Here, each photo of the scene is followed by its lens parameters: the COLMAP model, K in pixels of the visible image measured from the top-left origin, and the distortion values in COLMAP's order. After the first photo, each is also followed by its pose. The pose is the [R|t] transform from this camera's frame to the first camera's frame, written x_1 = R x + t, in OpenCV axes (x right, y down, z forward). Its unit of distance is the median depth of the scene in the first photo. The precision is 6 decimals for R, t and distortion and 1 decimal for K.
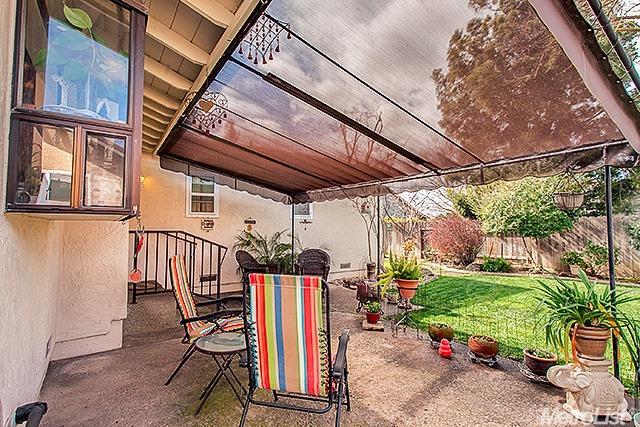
lens RADIAL K [[303.1, 0, 320.0], [0, 303.1, 213.5], [0, 0, 1]] dist [0.004184, 0.000302]
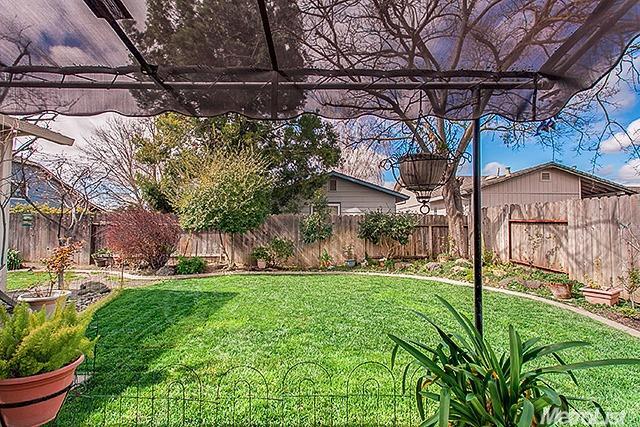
lens RADIAL K [[303.1, 0, 320.0], [0, 303.1, 213.5], [0, 0, 1]] dist [0.004184, 0.000302]
pose [[0.569297, 0.042679, 0.821024, 0.065883], [-0.053726, 0.998448, -0.014649, 0.012545], [-0.820375, -0.035771, 0.570706, 0.202954]]
